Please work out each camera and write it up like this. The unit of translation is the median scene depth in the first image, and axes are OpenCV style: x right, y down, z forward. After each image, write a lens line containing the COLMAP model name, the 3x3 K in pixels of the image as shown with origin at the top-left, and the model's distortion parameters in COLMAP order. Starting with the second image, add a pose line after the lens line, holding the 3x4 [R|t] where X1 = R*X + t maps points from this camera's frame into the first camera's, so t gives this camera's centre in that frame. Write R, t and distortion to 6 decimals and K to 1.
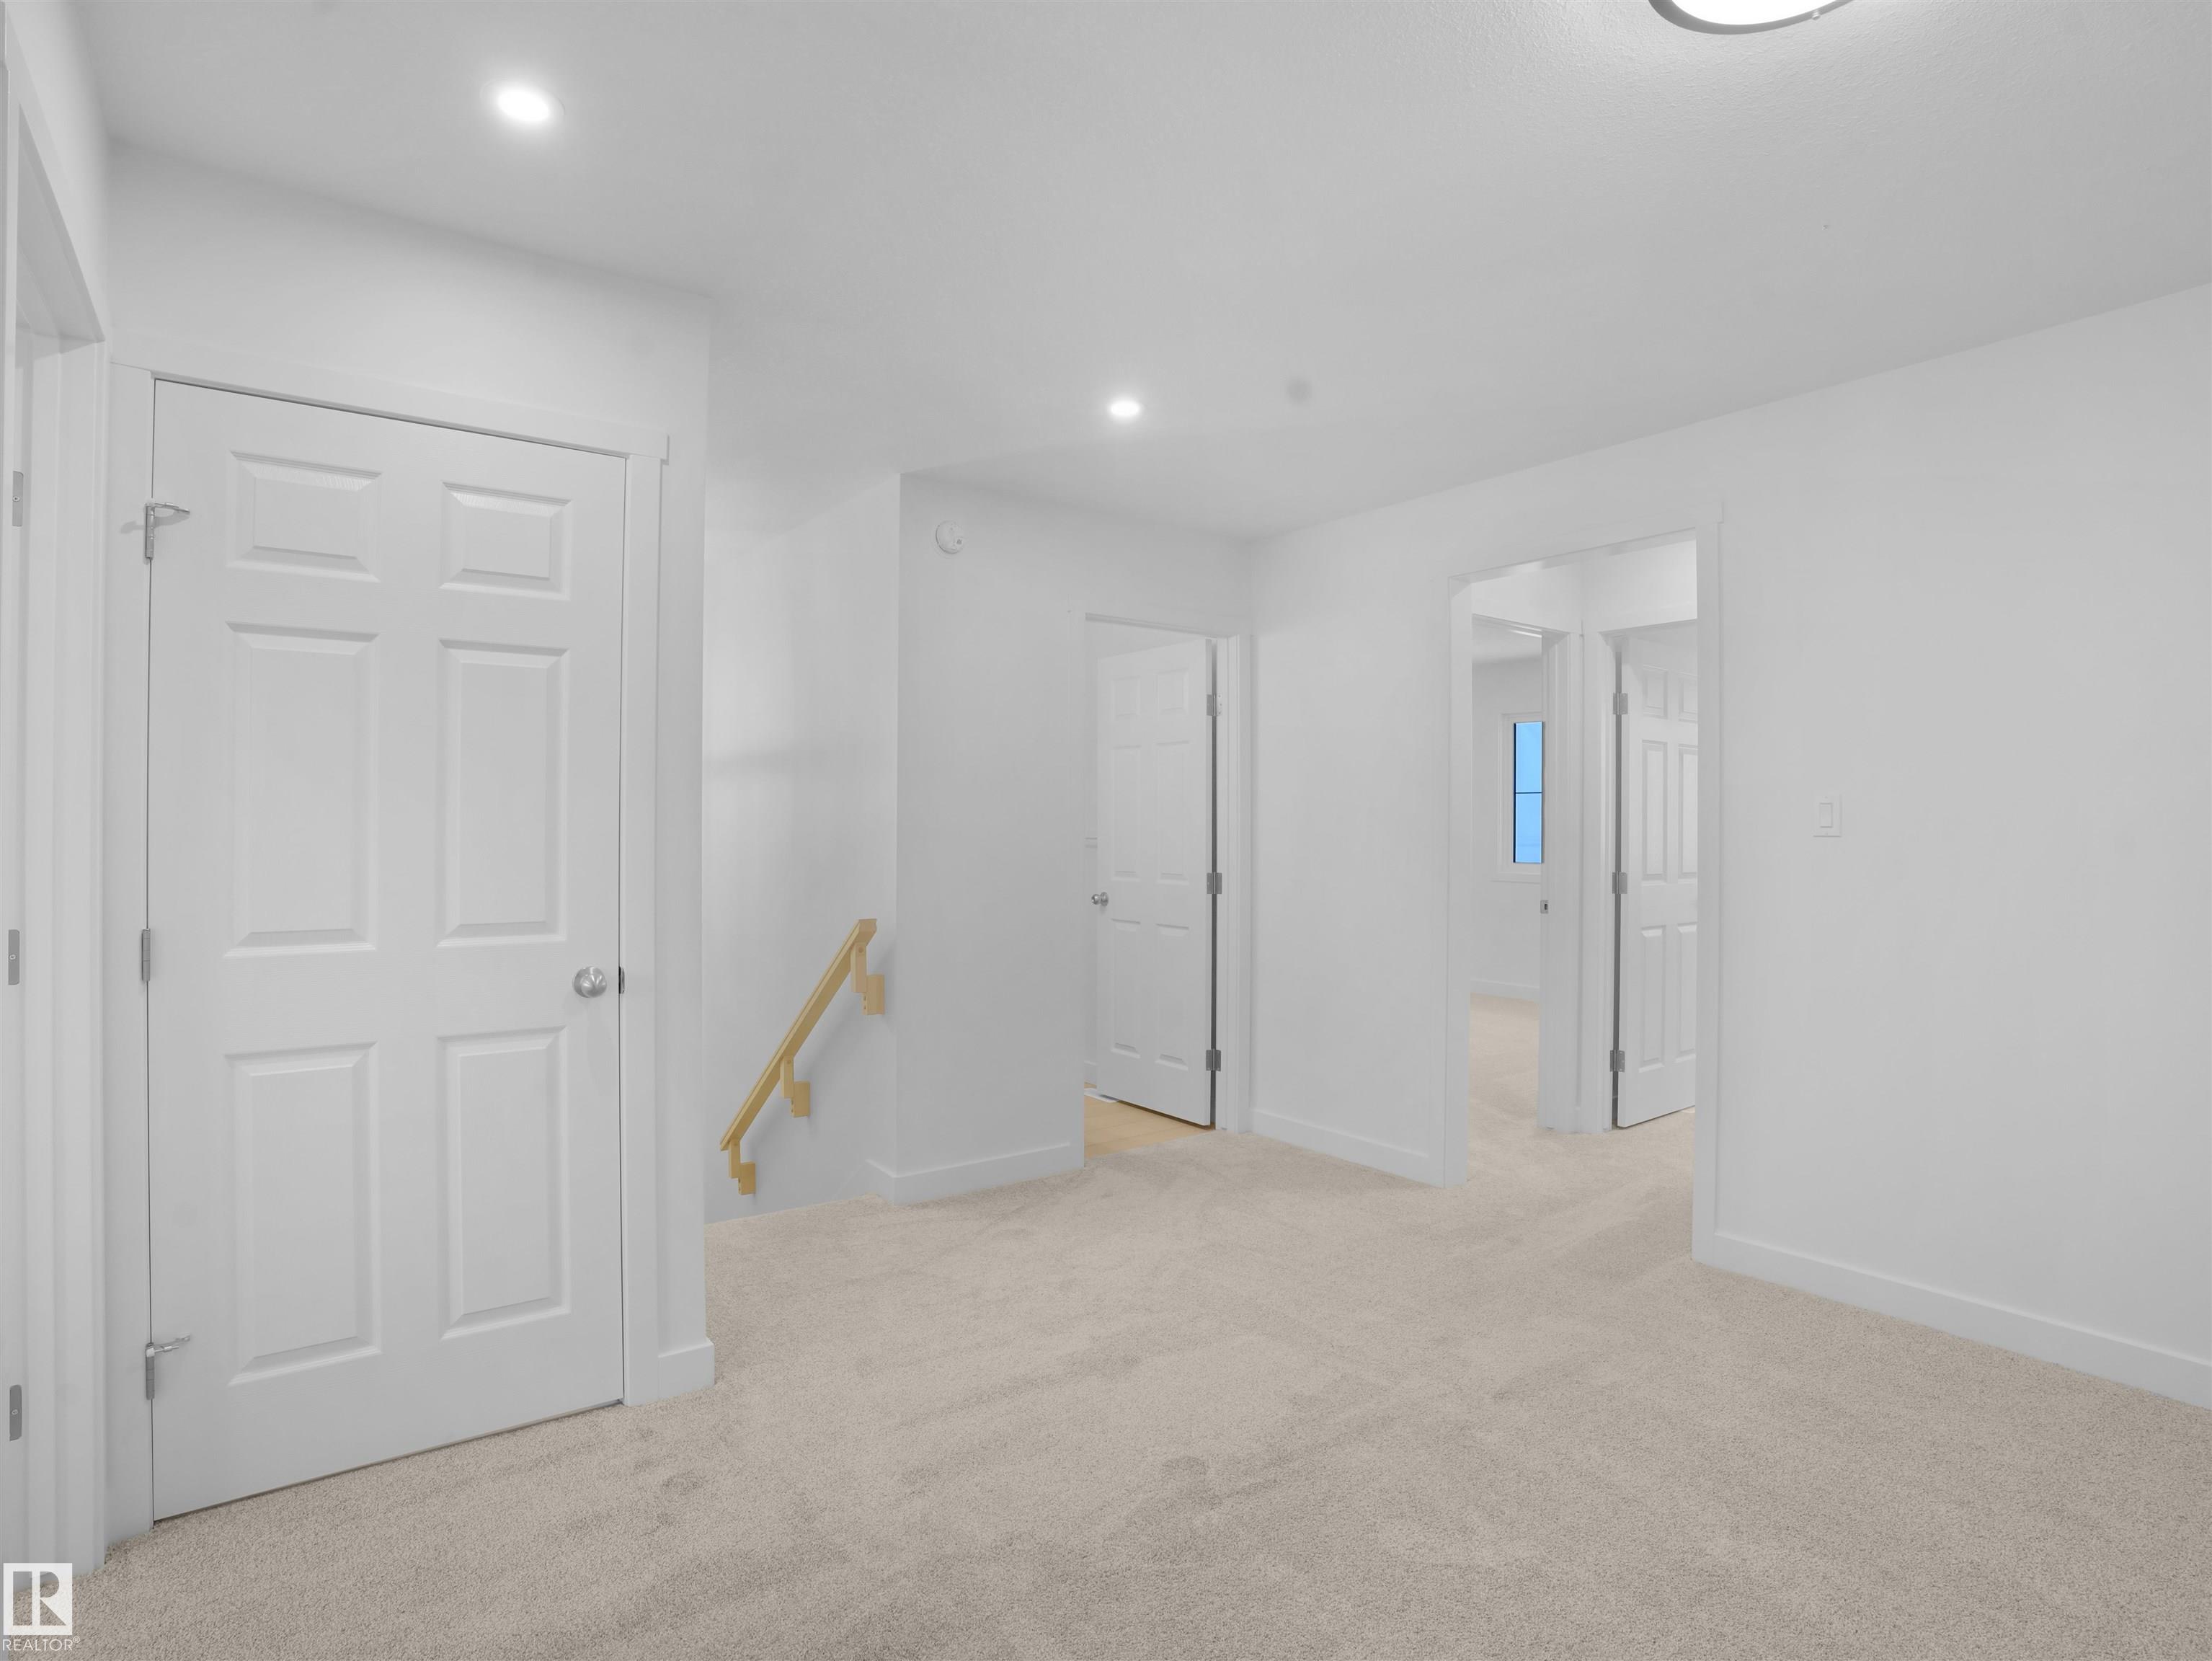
lens RADIAL K [[1172.3, 0, 1105.4], [0, 1172.3, 819.2], [0, 0, 1]] dist [-0.060495, 0.014916]
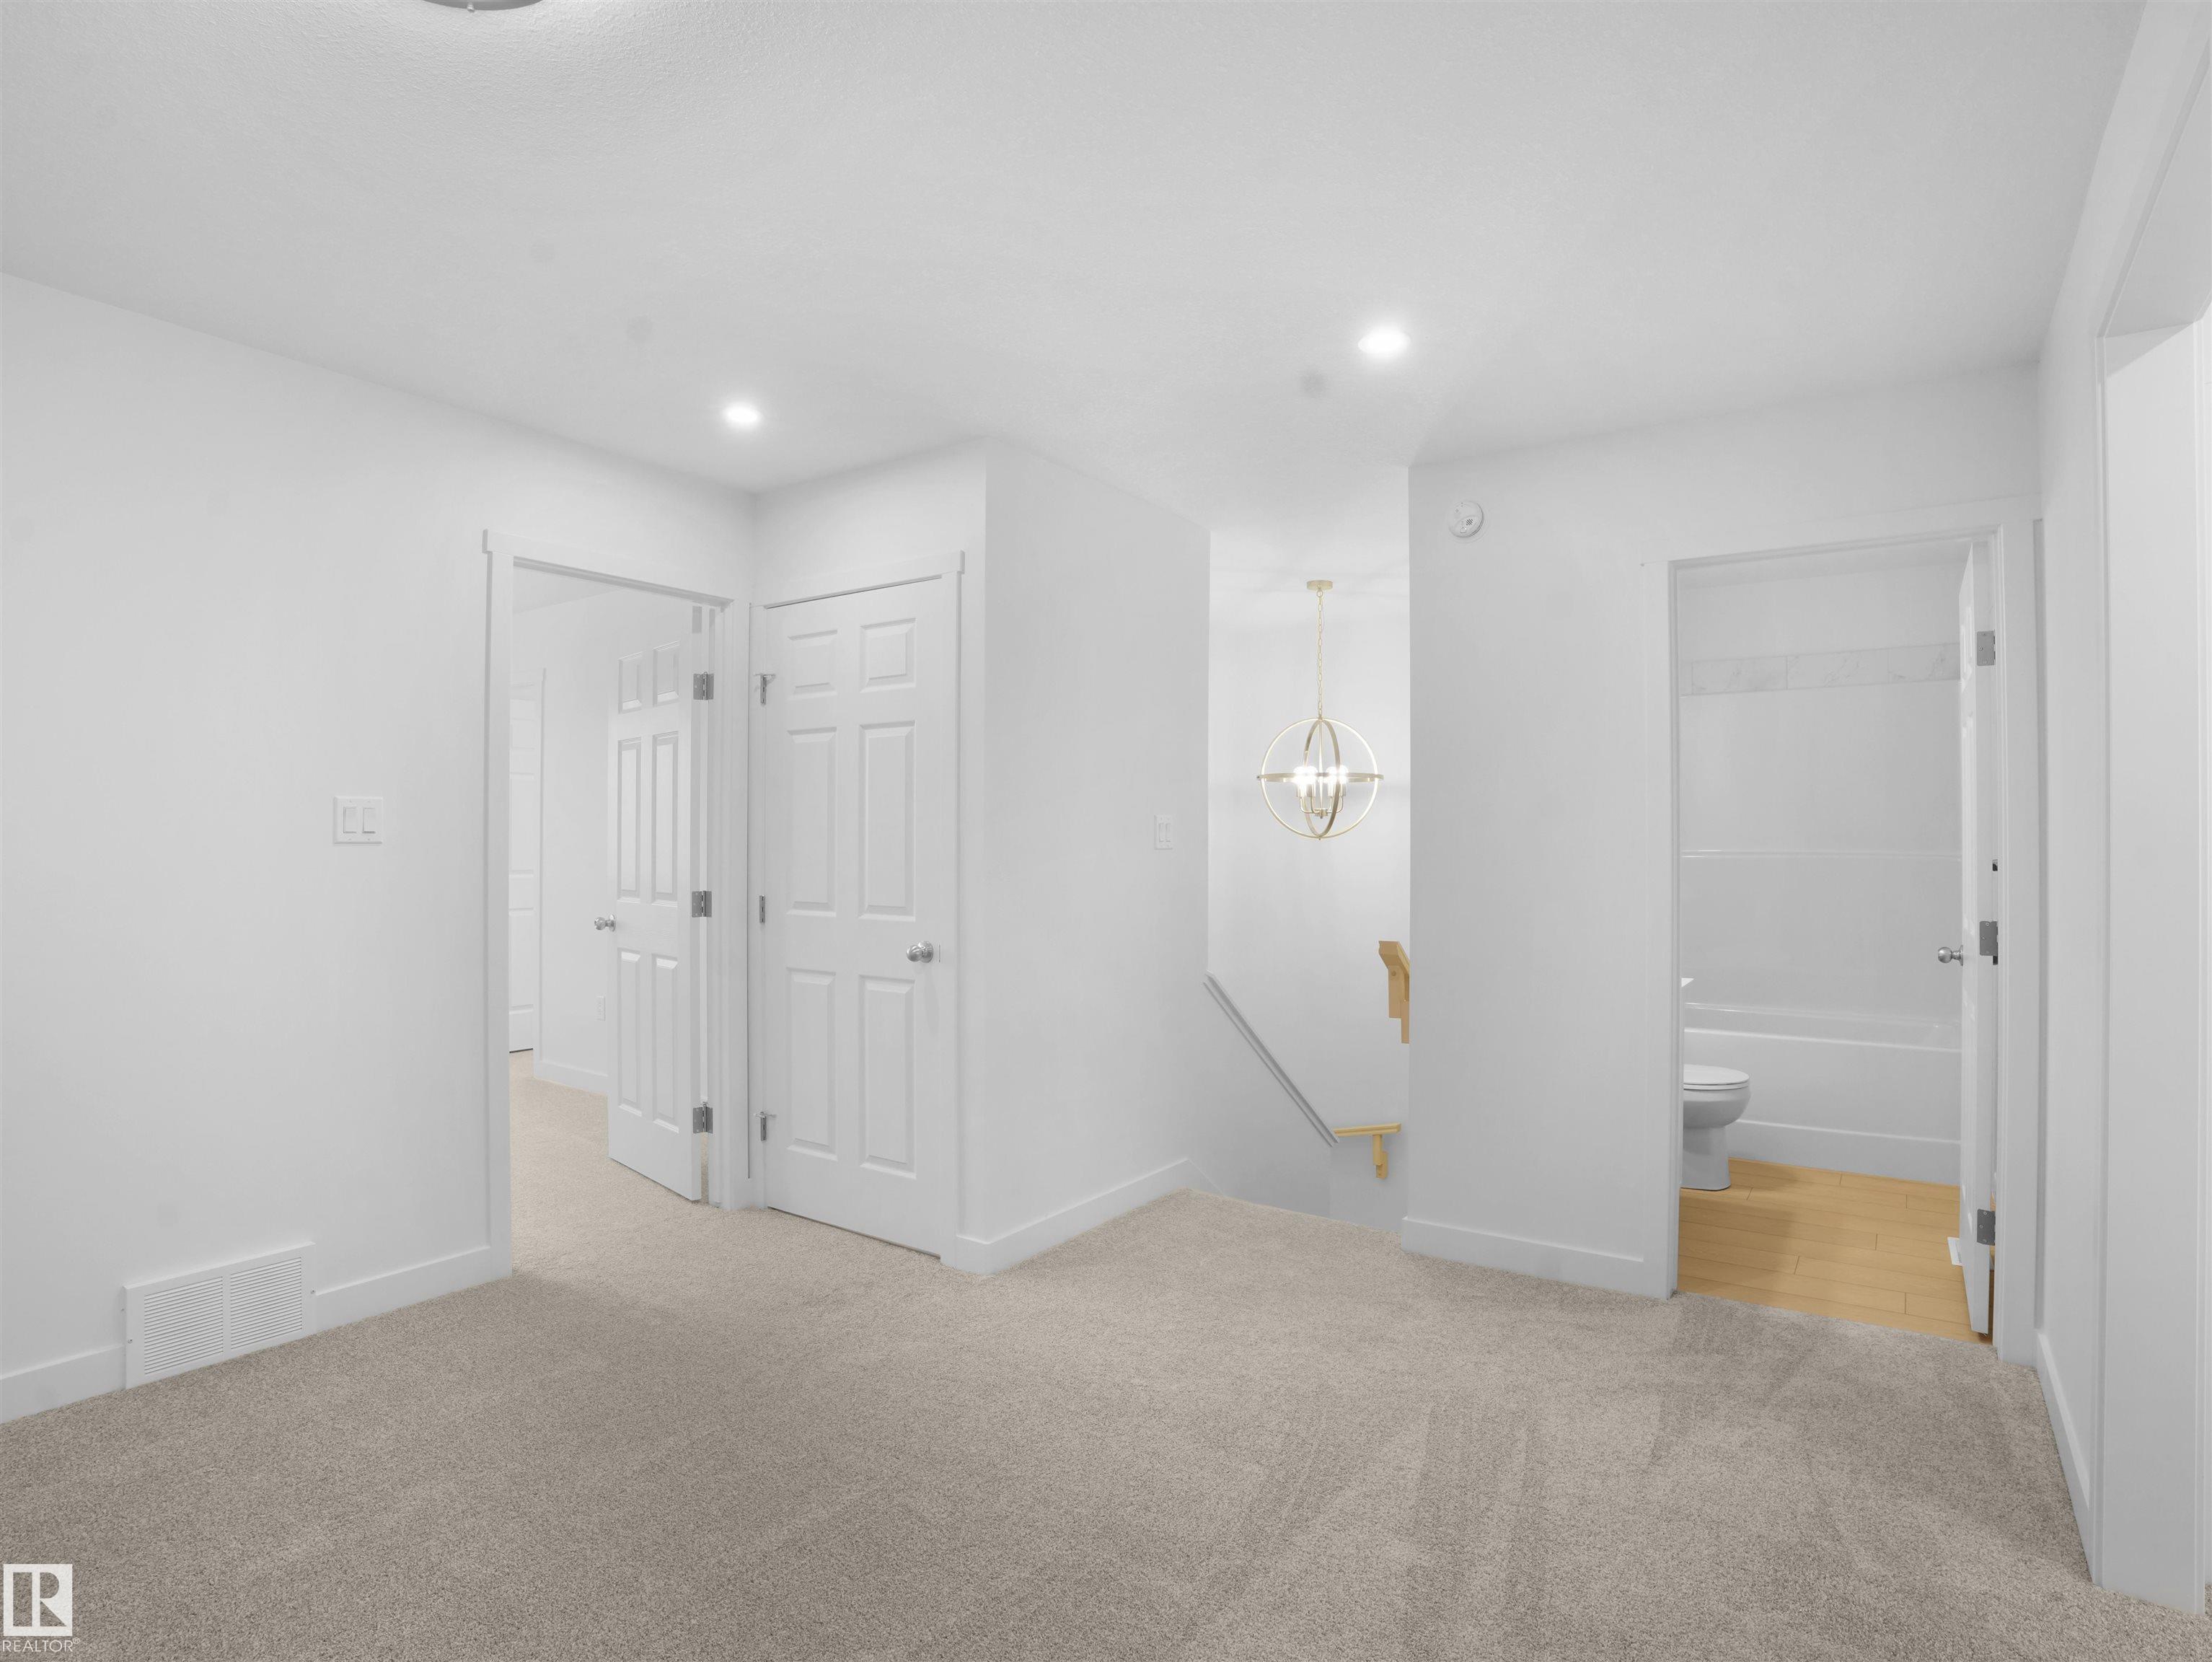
lens RADIAL K [[1172.3, 0, 1098.7], [0, 1172.3, 843.9], [0, 0, 1]] dist [-0.060495, 0.014916]
pose [[0.320449, -0.001783, -0.947264, 1.080170], [0.001582, 0.999998, -0.001347, 0.010696], [0.947265, -0.001066, 0.320451, 0.804981]]
